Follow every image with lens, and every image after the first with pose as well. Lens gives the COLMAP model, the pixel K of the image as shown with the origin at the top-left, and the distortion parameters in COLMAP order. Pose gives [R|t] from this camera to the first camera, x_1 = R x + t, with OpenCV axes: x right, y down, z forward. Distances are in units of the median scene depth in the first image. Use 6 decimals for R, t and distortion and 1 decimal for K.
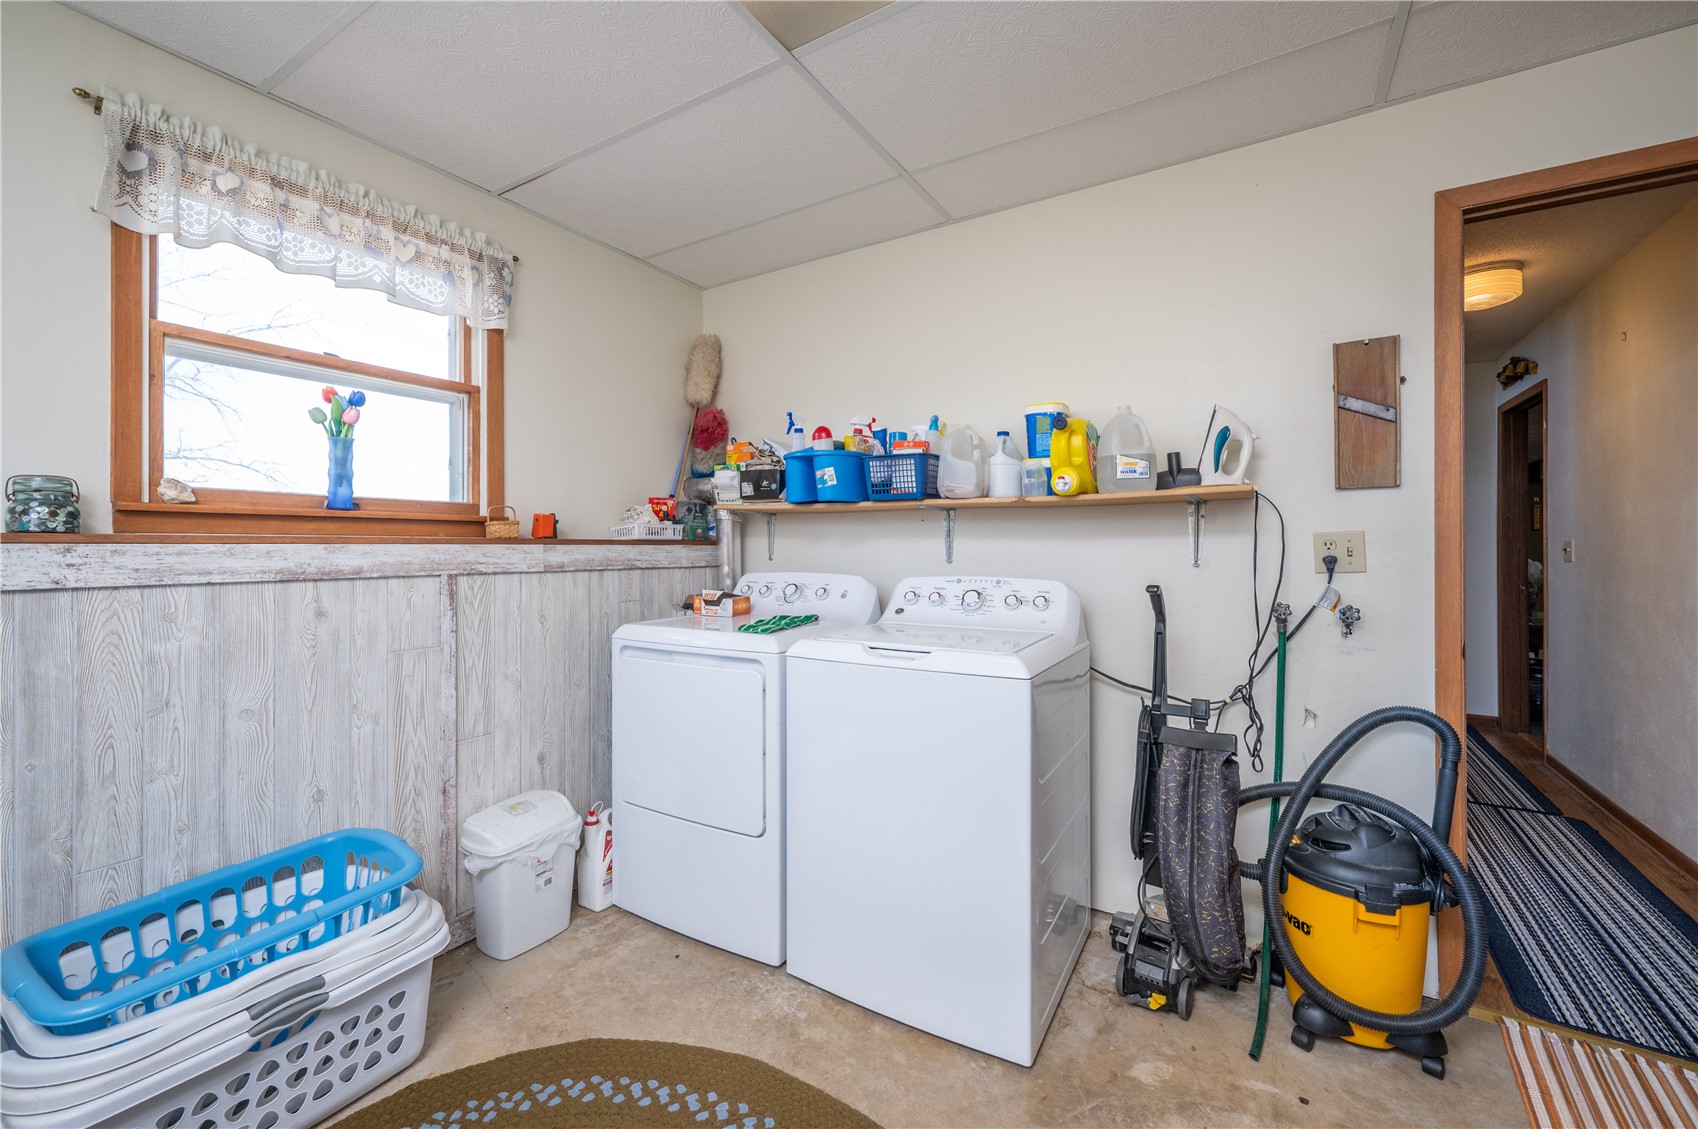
lens RADIAL K [[679.1, 0, 849.9], [0, 679.1, 546.0], [0, 0, 1]] dist [0.000509, 0.000037]
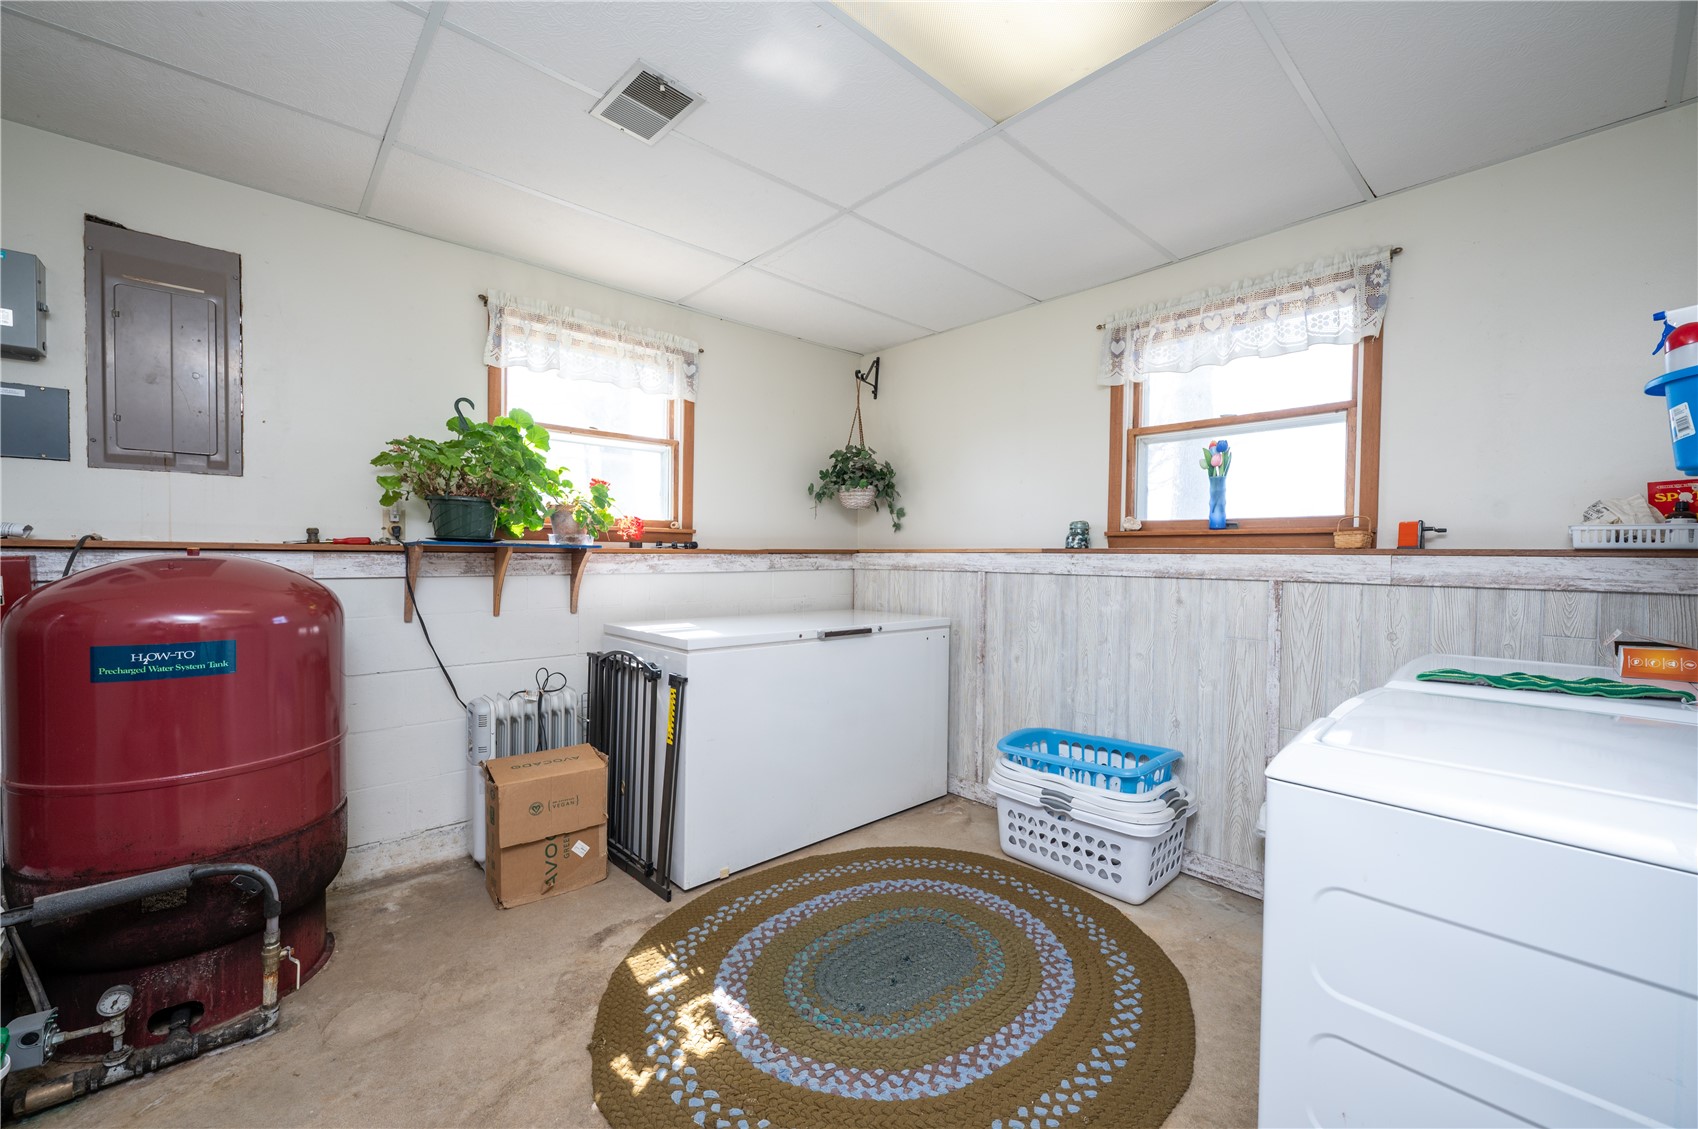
lens RADIAL K [[674.5, 0, 844.7], [0, 674.5, 568.0], [0, 0, 1]] dist [0.000636, -0.000320]
pose [[-0.283969, 0.020533, -0.958614, 0.802287], [-0.005948, 0.999714, 0.023175, -0.001973], [0.958815, 0.012283, -0.283765, 0.693911]]
